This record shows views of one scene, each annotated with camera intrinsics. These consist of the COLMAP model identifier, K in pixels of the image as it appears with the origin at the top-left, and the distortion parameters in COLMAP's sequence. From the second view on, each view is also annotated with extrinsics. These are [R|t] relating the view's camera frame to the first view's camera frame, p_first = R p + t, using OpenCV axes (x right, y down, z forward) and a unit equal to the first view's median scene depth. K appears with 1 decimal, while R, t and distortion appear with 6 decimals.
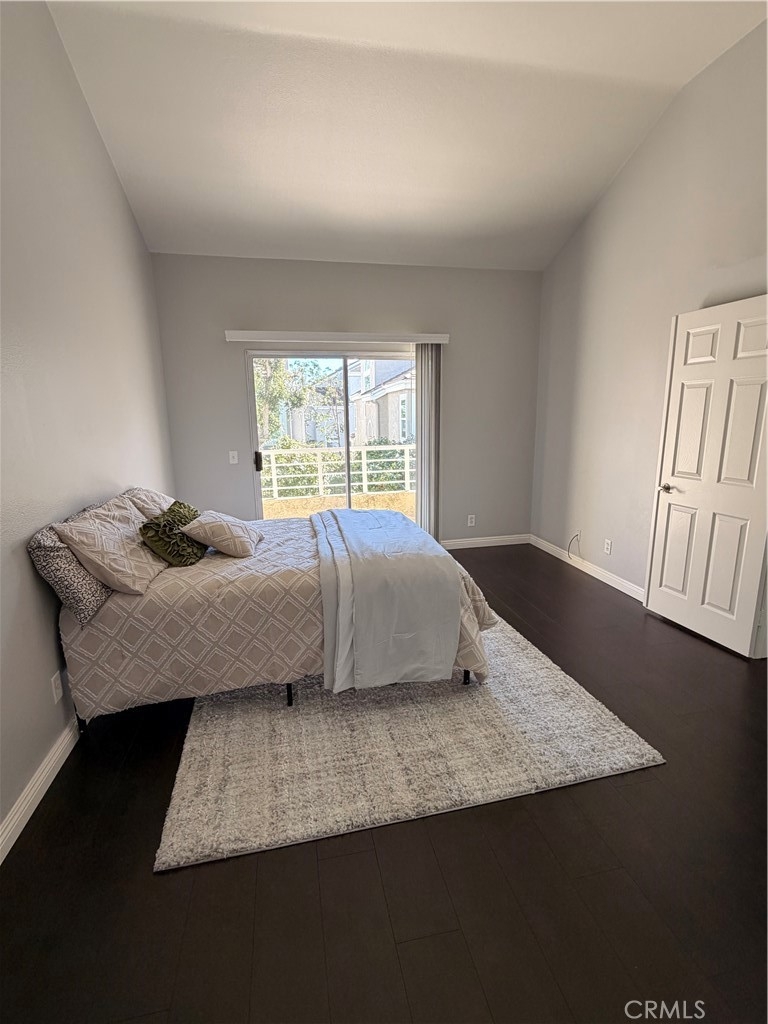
lens RADIAL K [[472.0, 0, 381.3], [0, 472.0, 508.6], [0, 0, 1]] dist [0.004953, 0.001390]
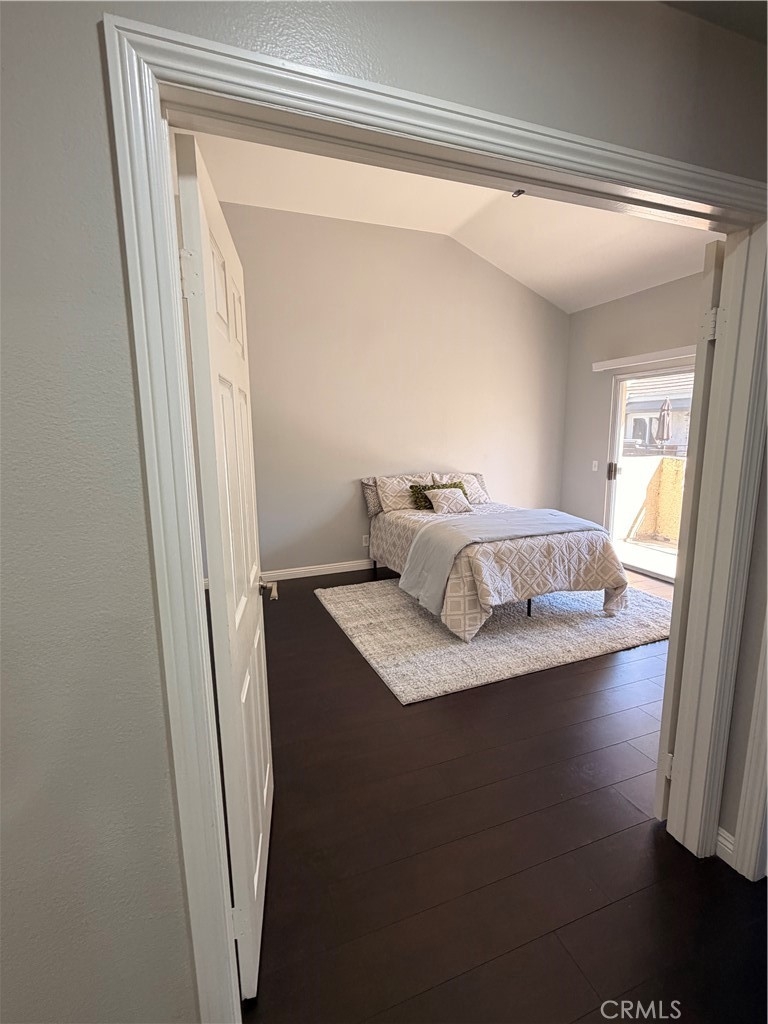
lens RADIAL K [[472.0, 0, 385.0], [0, 472.0, 509.5], [0, 0, 1]] dist [0.004953, 0.001390]
pose [[0.152126, 0.173989, -0.972926, 1.543853], [-0.184645, 0.972056, 0.144962, -0.147125], [0.970960, 0.157594, 0.180002, 0.551135]]
